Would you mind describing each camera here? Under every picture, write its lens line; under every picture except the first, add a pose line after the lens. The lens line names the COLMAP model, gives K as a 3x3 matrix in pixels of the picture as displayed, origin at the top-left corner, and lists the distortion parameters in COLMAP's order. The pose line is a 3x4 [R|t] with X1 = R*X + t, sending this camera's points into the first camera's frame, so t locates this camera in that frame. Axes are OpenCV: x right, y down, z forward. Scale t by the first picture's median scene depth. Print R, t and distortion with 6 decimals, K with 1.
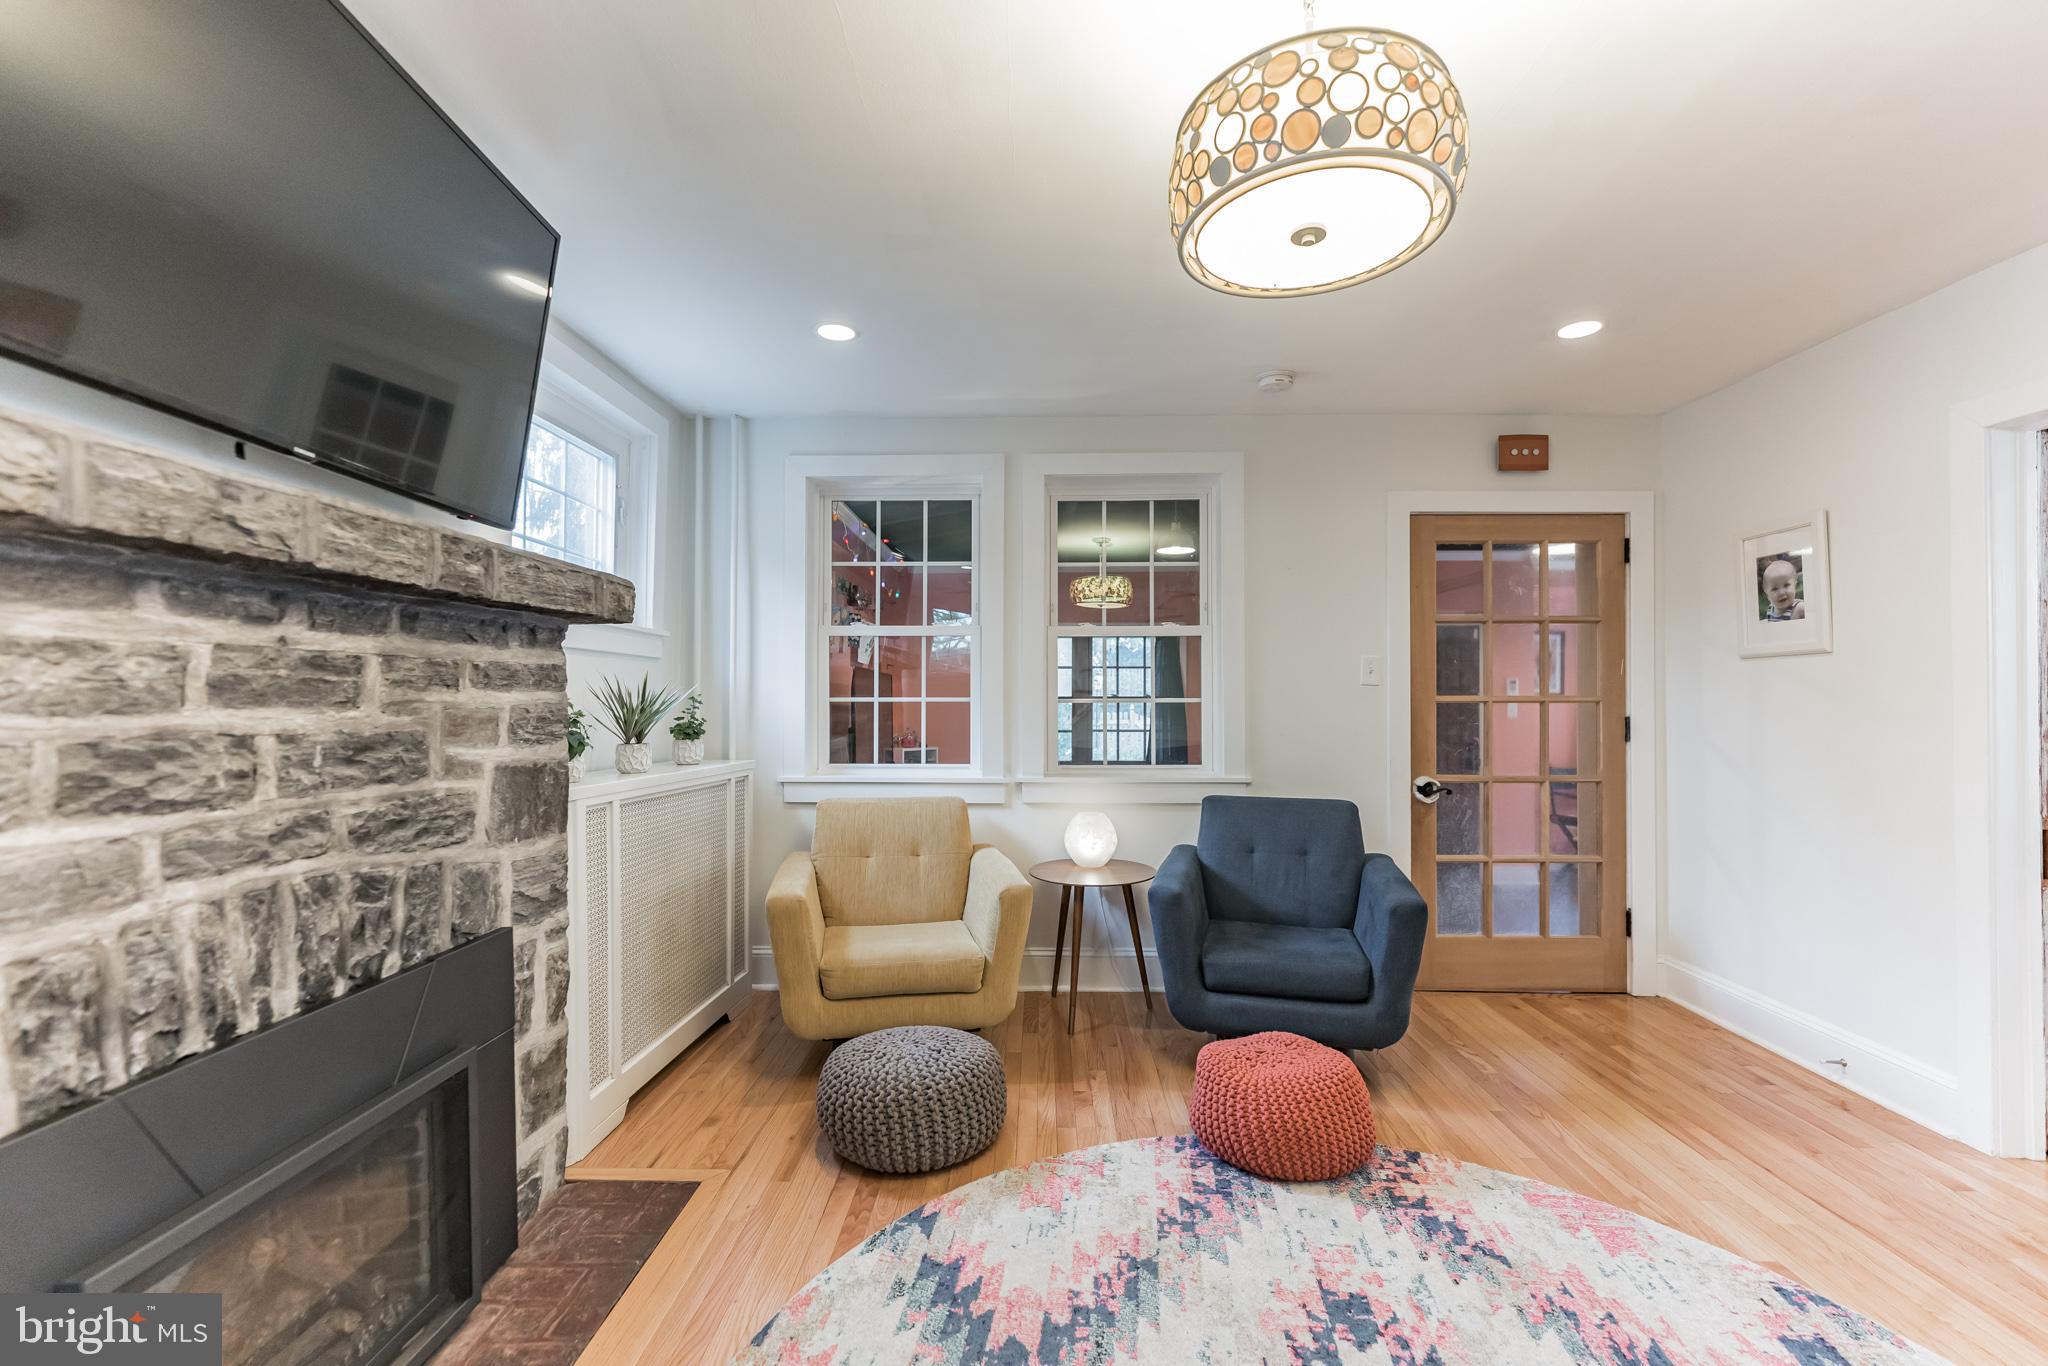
lens RADIAL K [[873.0, 0, 1024.0], [0, 873.0, 683.0], [0, 0, 1]] dist [-0.002072, -0.000111]
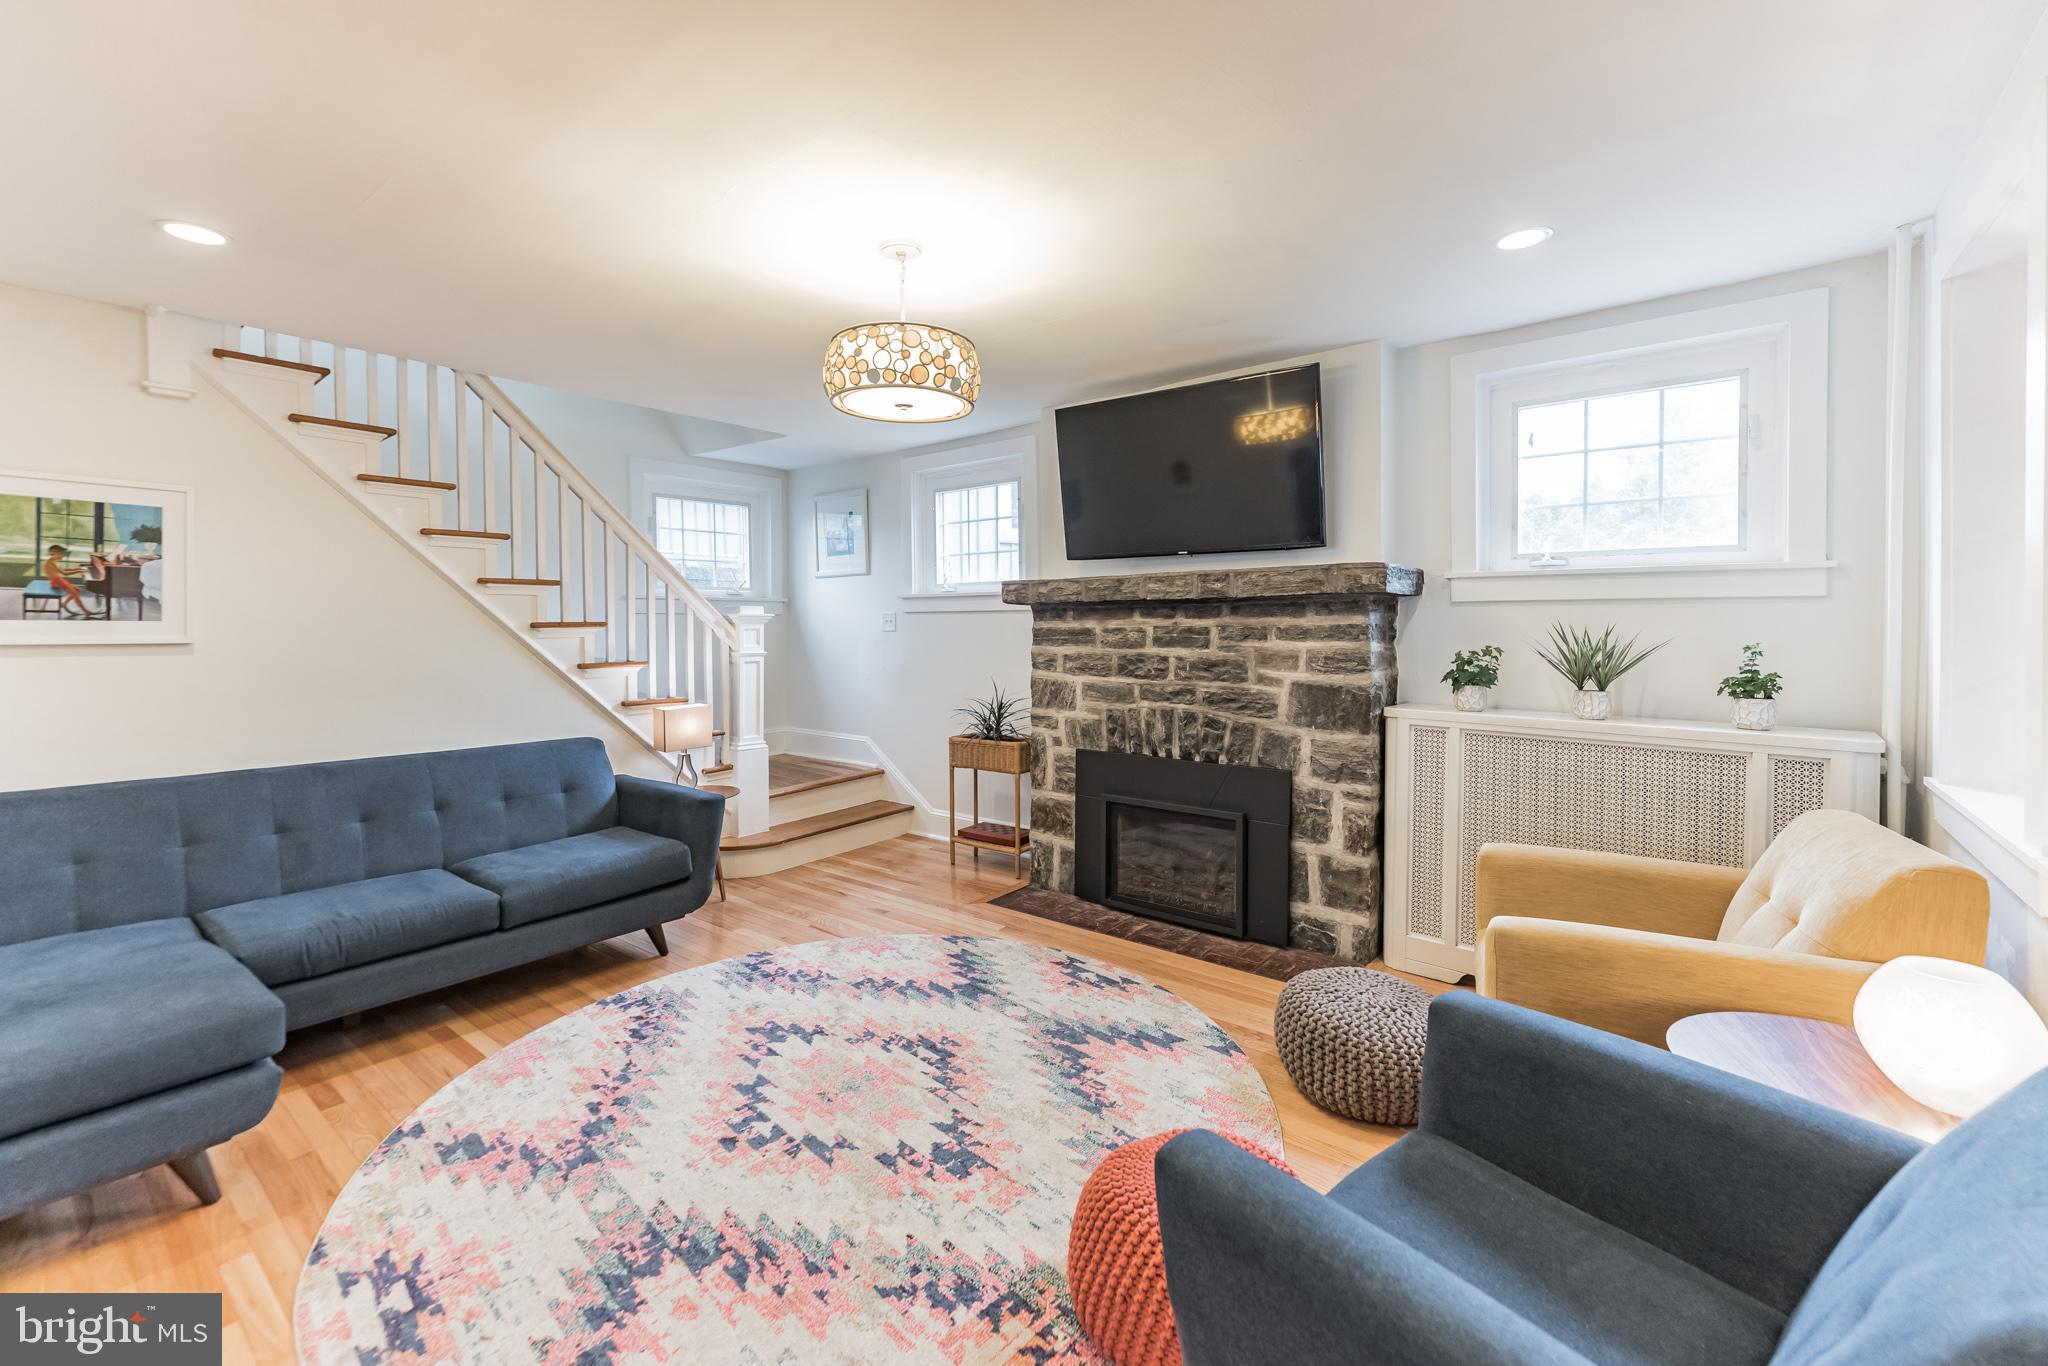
lens RADIAL K [[823.0, 0, 1028.5], [0, 823.0, 622.2], [0, 0, 1]] dist [0.003339, -0.000134]
pose [[-0.603355, -0.000272, -0.797473, 1.077326], [0.020691, 0.999658, -0.015996, -0.014473], [0.797205, -0.026151, -0.603143, 1.560001]]
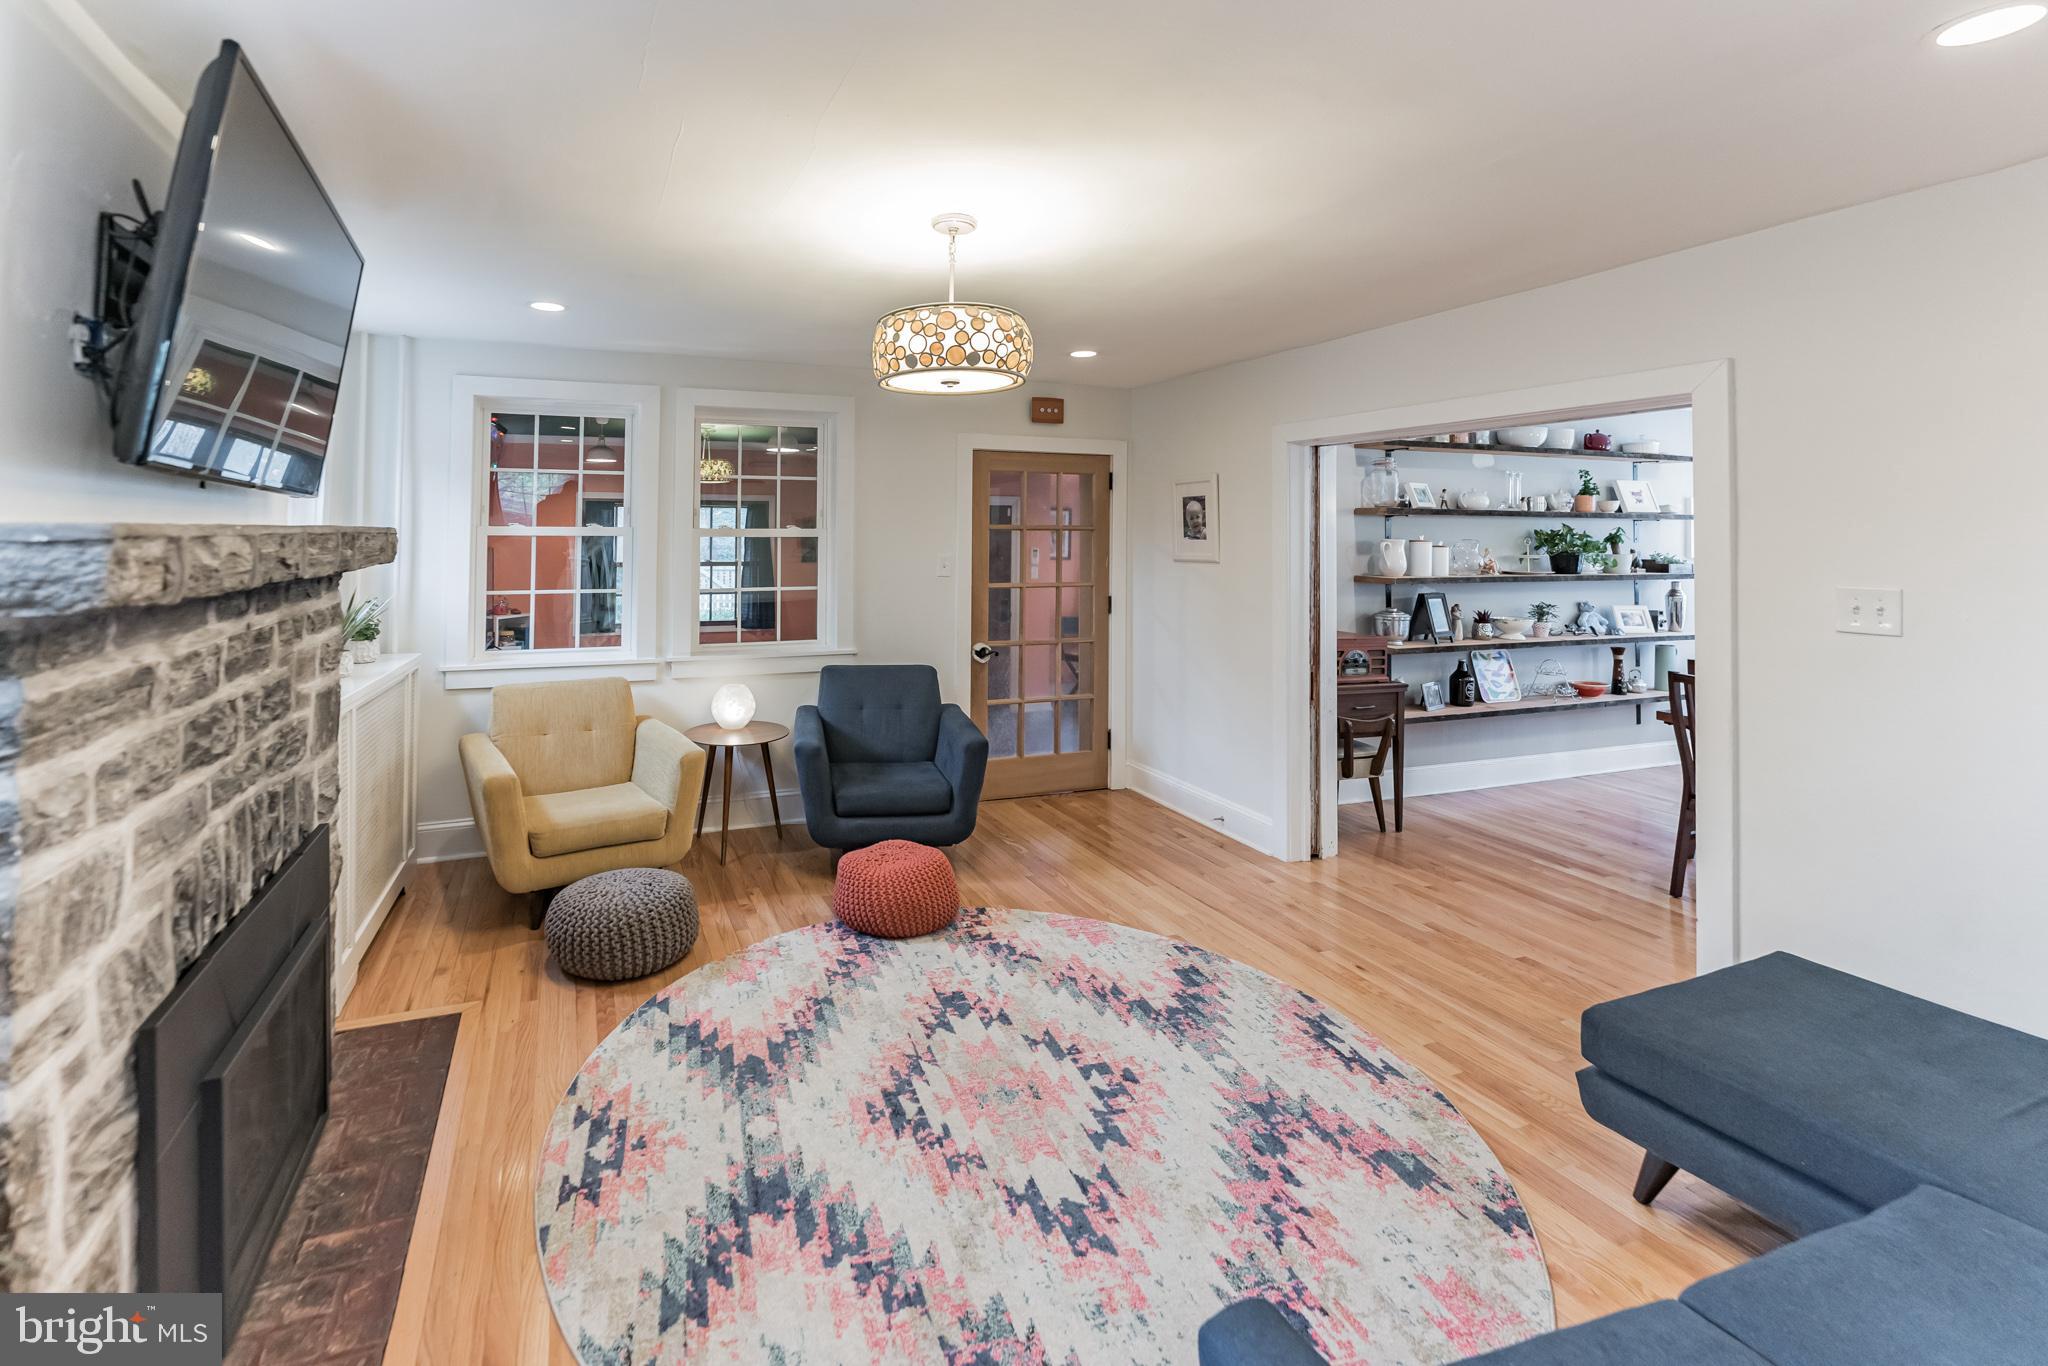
lens RADIAL K [[908.5, 0, 887.9], [0, 908.5, 534.5], [0, 0, 1]] dist [-0.001666, -0.000642]
pose [[0.936420, 0.001421, 0.350877, -0.284811], [-0.008707, 0.999778, 0.019188, -0.146377], [-0.350772, -0.021023, 0.936225, -0.438436]]
